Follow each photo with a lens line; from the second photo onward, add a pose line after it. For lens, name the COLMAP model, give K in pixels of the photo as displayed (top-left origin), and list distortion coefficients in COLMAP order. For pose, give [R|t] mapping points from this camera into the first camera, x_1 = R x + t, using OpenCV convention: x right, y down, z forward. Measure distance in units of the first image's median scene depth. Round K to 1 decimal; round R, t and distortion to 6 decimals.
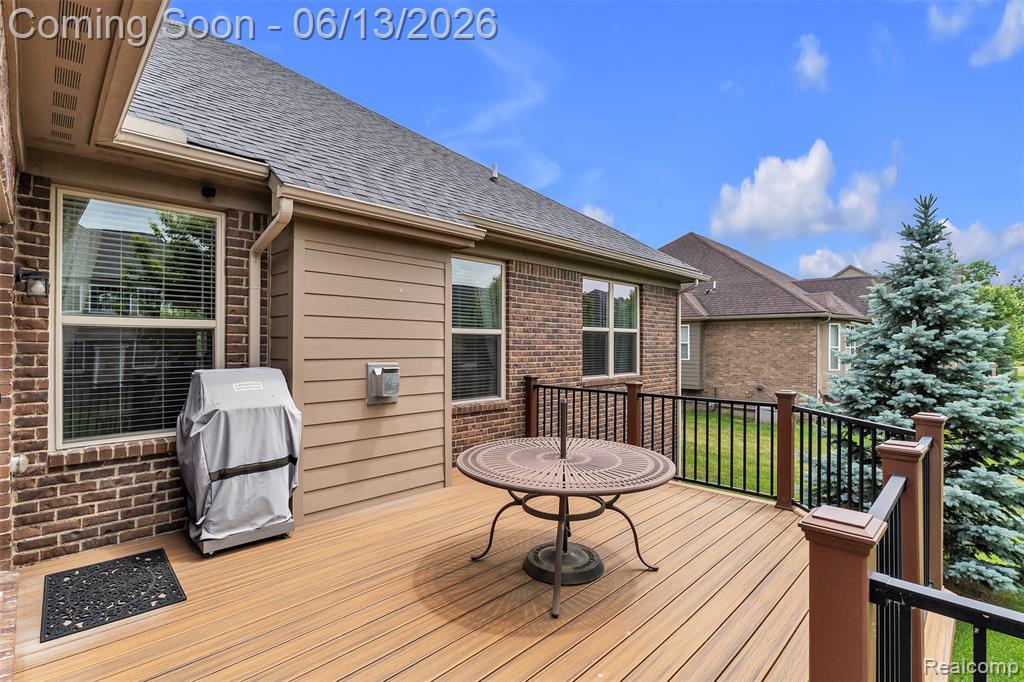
lens RADIAL K [[474.4, 0, 512.0], [0, 474.4, 341.0], [0, 0, 1]] dist [-0.000929, -0.000107]
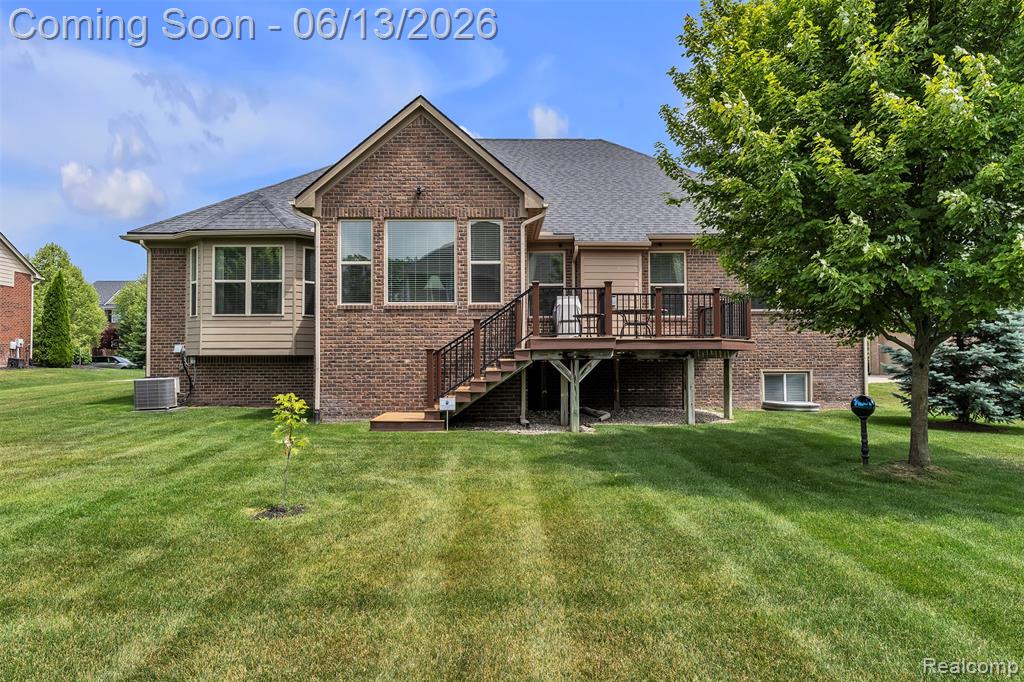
lens RADIAL K [[653.4, 0, 512.0], [0, 653.4, 341.0], [0, 0, 1]] dist [0.006295, 0.000757]
pose [[0.716239, -0.034938, -0.696980, 2.288431], [0.011083, 0.999190, -0.038697, 0.530618], [0.697767, 0.019991, 0.716046, -2.516164]]
